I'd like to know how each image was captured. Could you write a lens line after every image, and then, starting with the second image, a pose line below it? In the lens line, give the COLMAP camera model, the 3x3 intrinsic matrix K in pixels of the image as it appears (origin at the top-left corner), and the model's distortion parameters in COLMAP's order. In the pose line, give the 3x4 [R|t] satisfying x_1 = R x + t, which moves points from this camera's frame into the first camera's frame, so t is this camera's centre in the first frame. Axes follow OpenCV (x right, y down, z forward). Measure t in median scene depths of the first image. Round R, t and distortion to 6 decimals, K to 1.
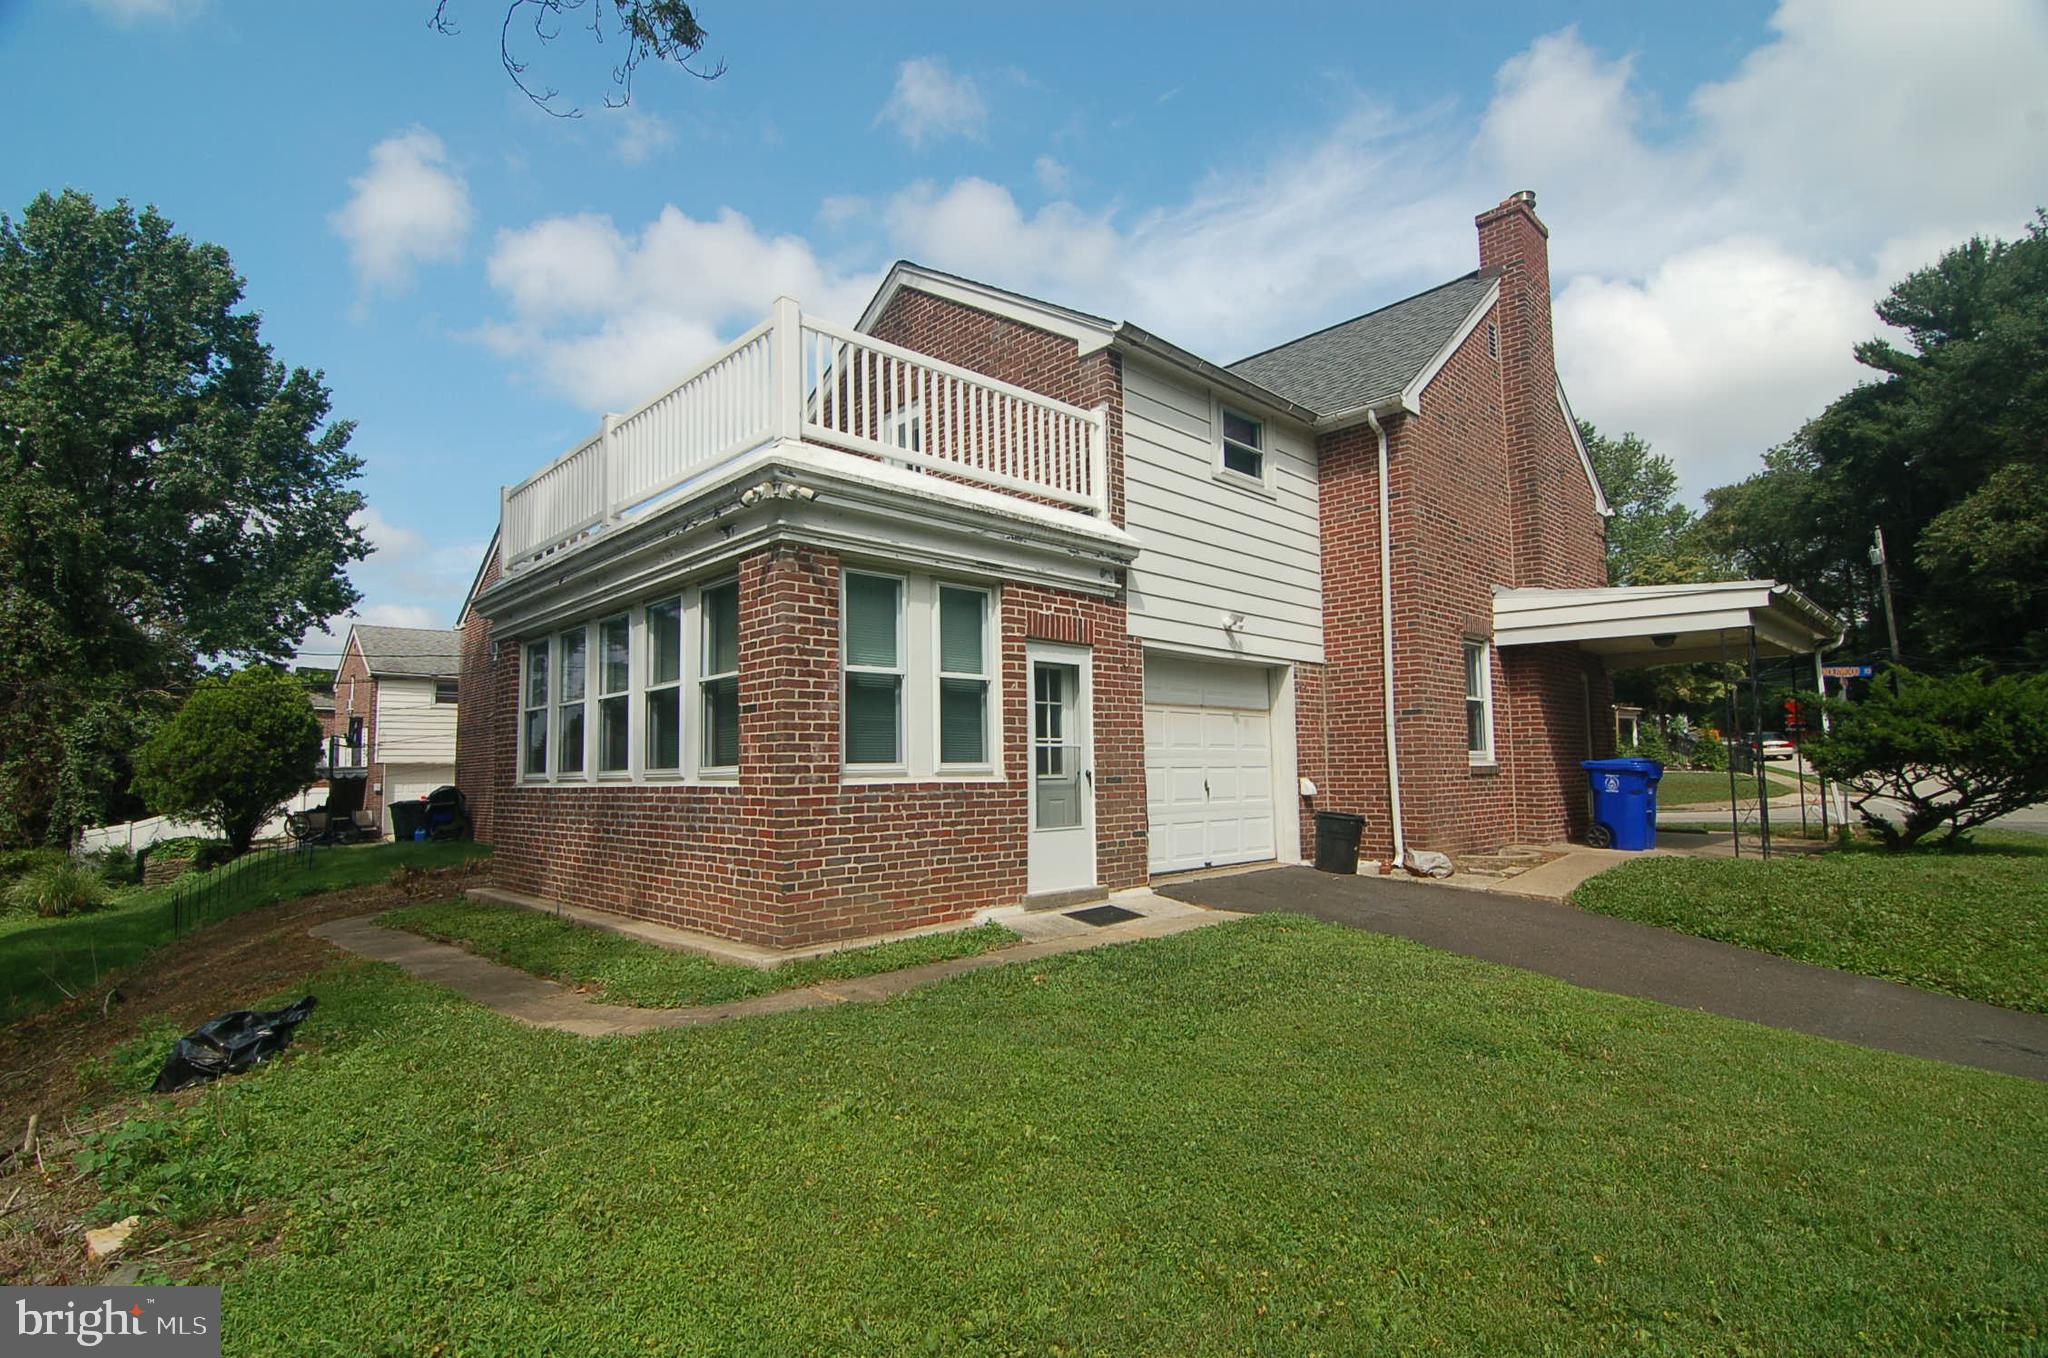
lens RADIAL K [[984.7, 0, 1002.5], [0, 984.7, 679.3], [0, 0, 1]] dist [-0.001629, -0.006501]
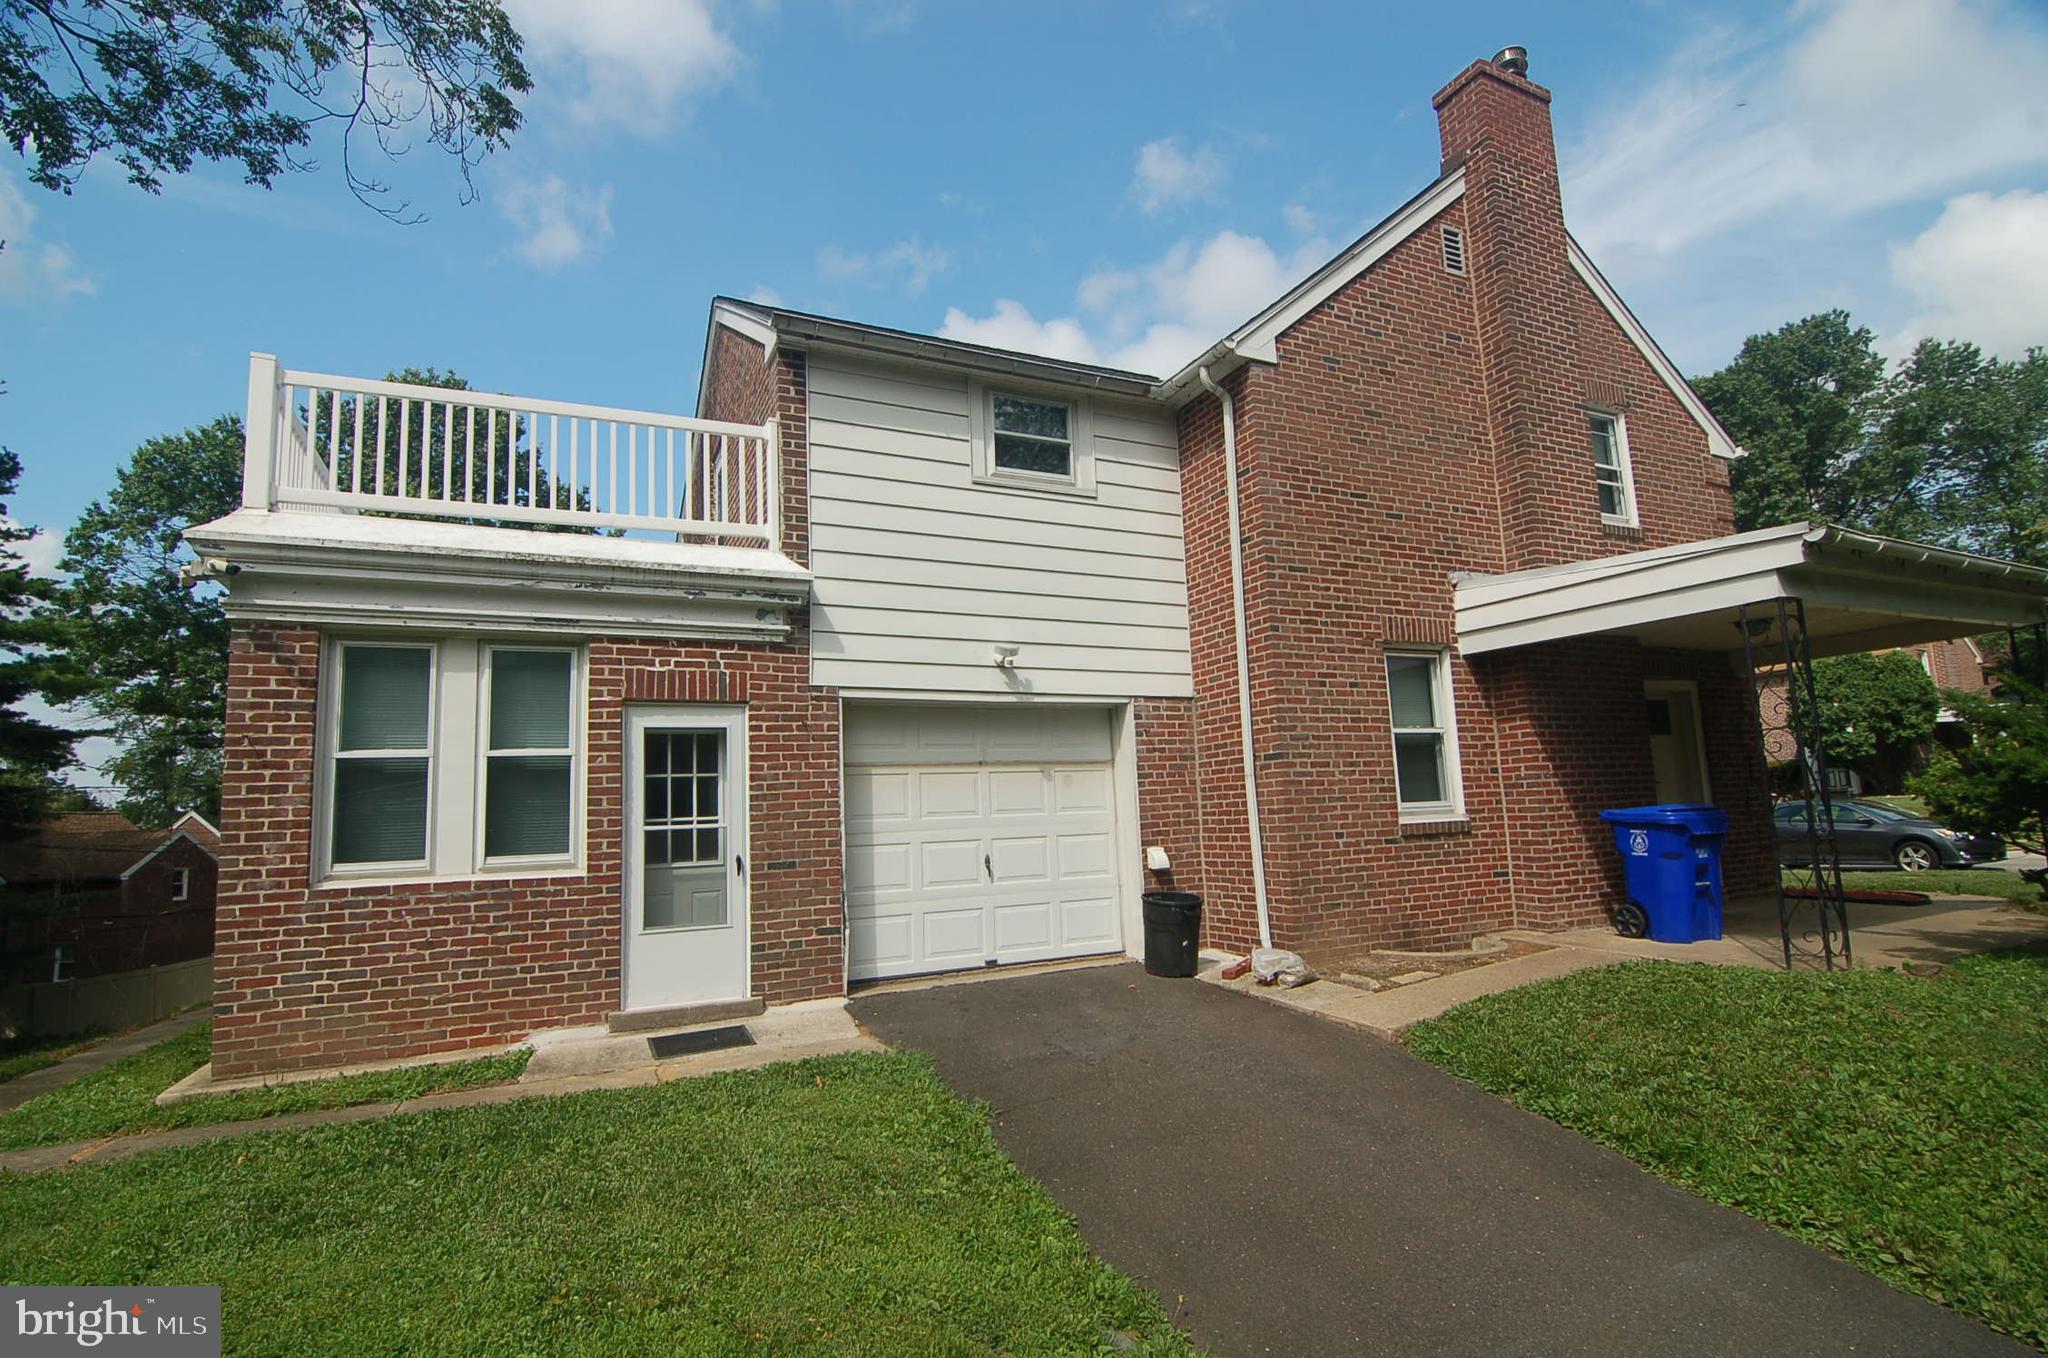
lens RADIAL K [[984.7, 0, 1040.1], [0, 984.7, 679.1], [0, 0, 1]] dist [-0.001629, -0.006501]
pose [[0.949984, -0.073400, -0.303551, 0.559620], [0.060379, 0.996816, -0.052074, 0.003786], [0.306406, 0.031141, 0.951391, 0.276035]]
